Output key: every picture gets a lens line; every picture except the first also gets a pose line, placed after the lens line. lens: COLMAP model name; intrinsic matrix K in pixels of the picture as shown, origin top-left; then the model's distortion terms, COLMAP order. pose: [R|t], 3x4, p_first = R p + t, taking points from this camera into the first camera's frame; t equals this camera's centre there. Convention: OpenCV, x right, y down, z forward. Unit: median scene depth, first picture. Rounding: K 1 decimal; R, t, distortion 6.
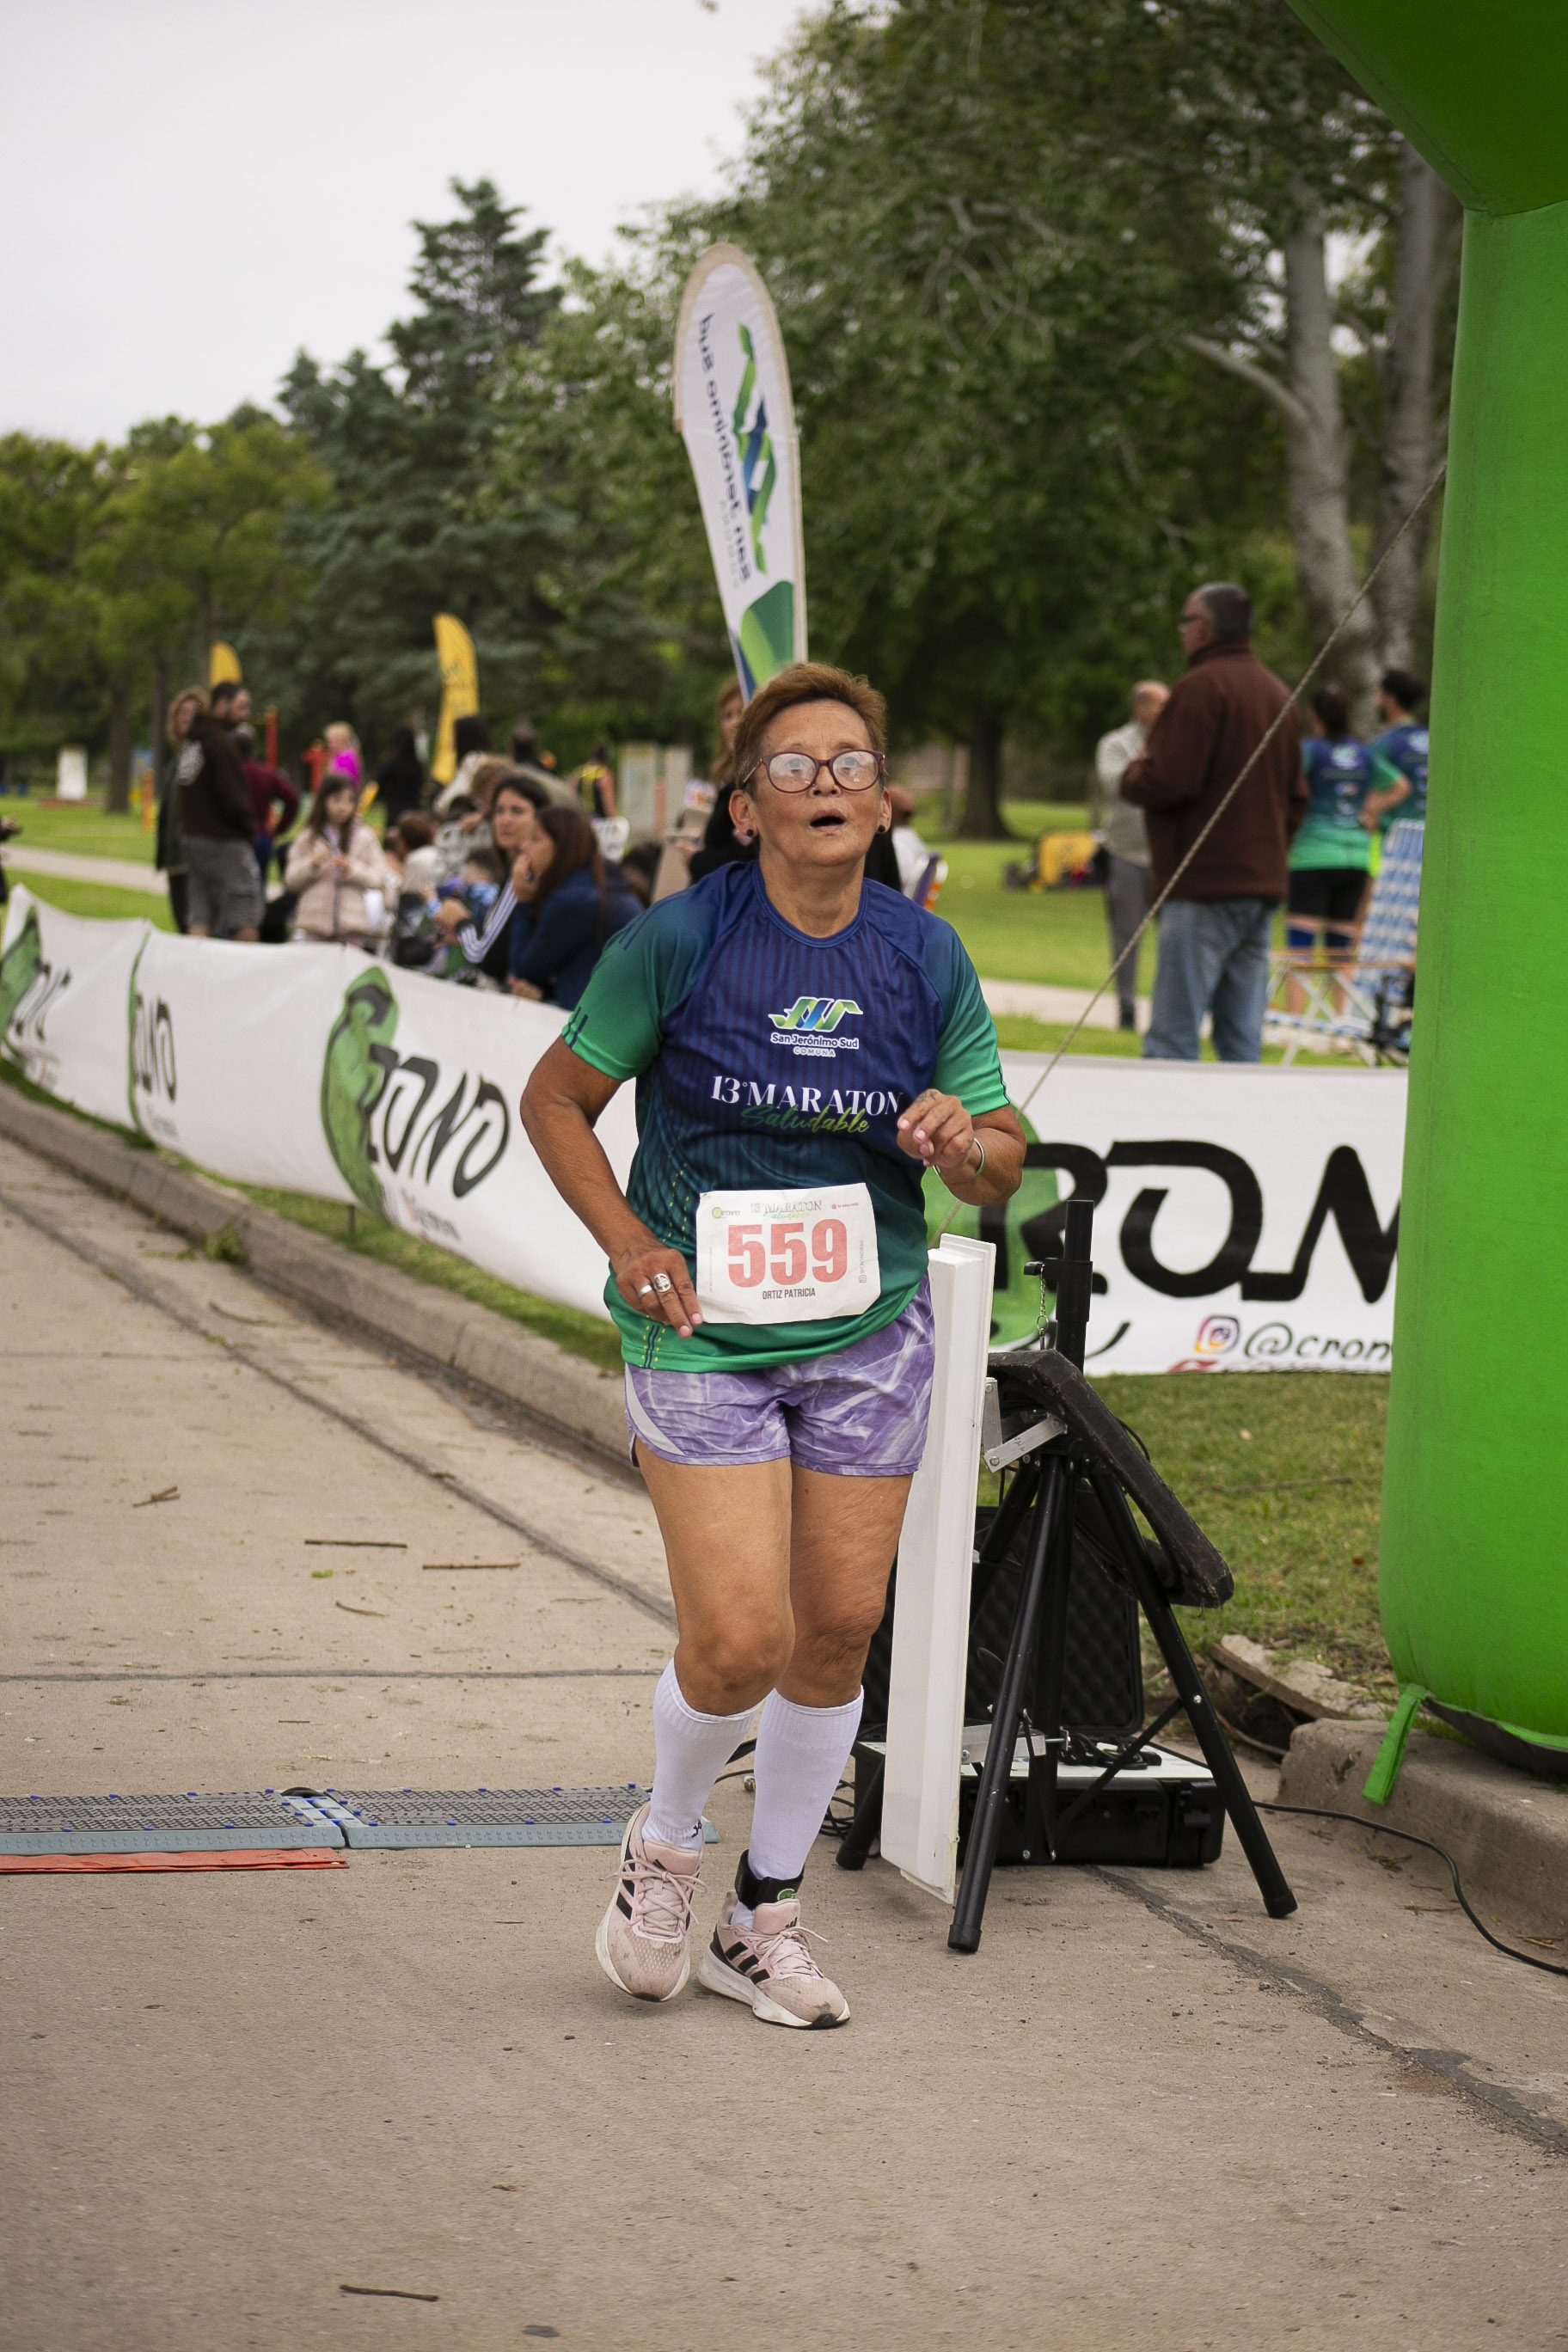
lens RADIAL K [[5487.6, 0, 784.0], [0, 5487.6, 1176.0], [0, 0, 1]] dist [0.002953, 0.218998]
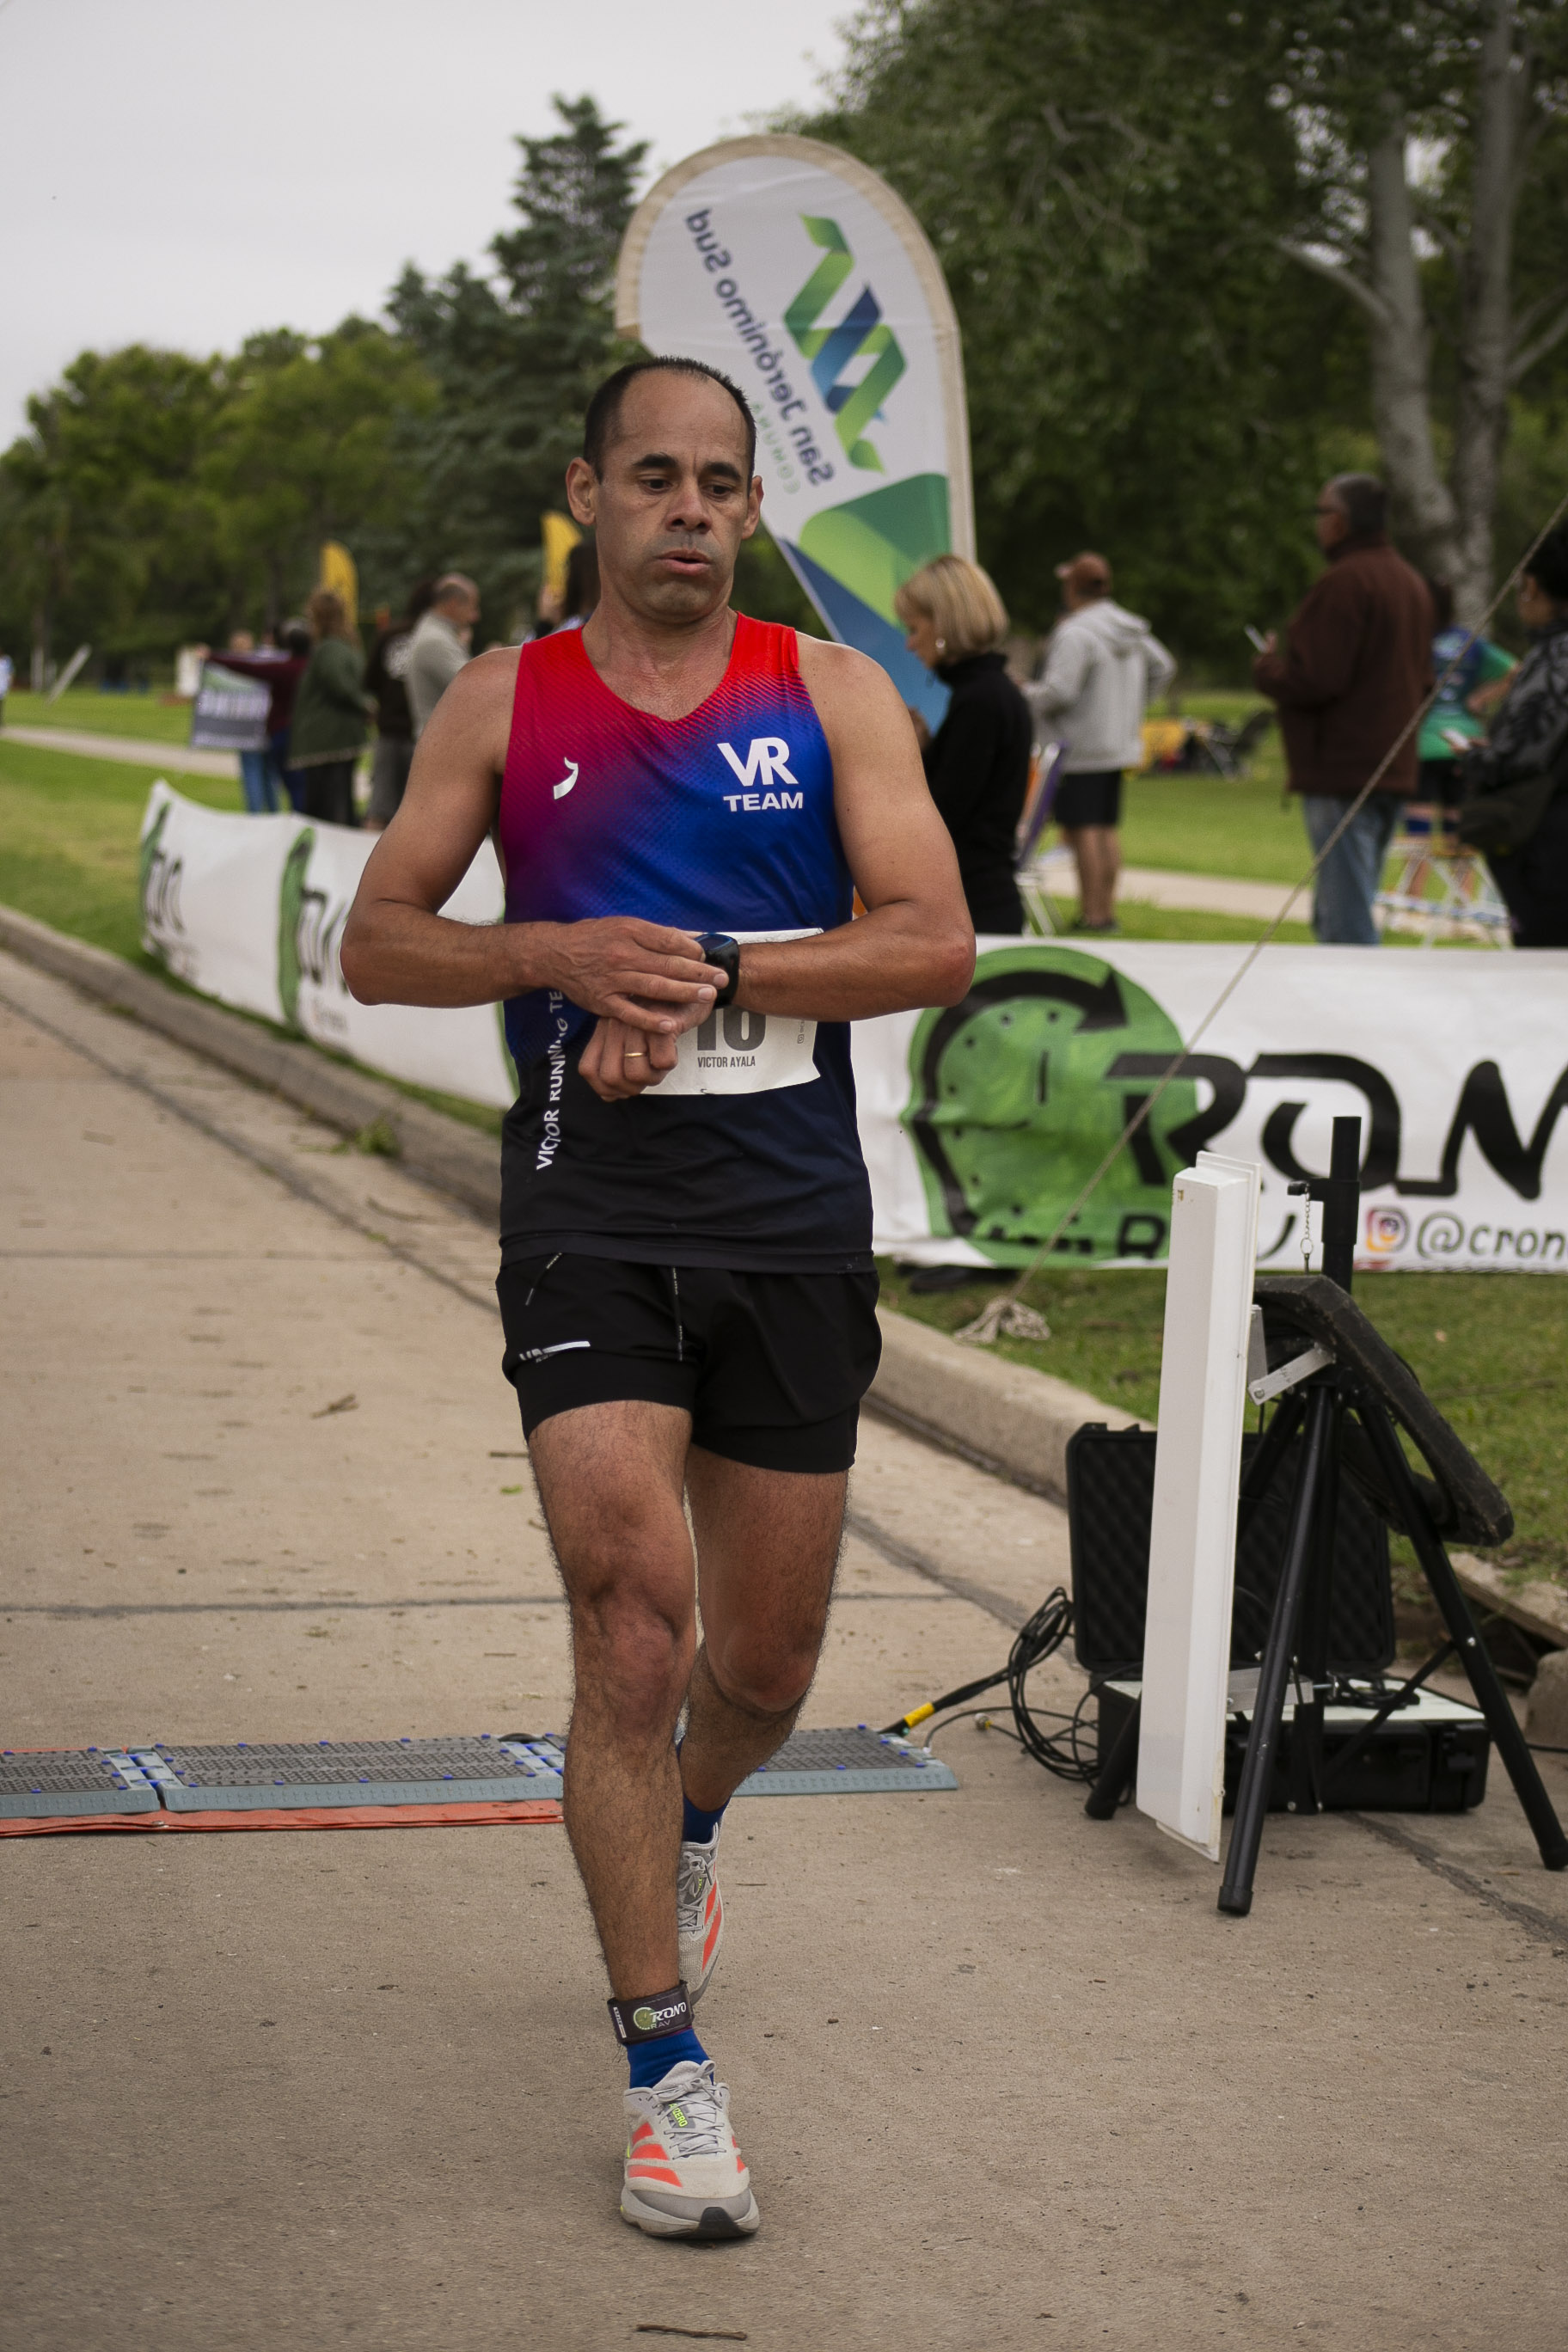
lens RADIAL K [[5201.5, 0, 784.0], [0, 5201.5, 1176.0], [0, 0, 1]] dist [-0.071442, 0.309471]
pose [[0.999871, -0.006563, -0.014679, -0.028356], [0.006923, 0.999673, 0.024627, -0.007565], [0.014513, -0.024725, 0.999589, 0.100282]]
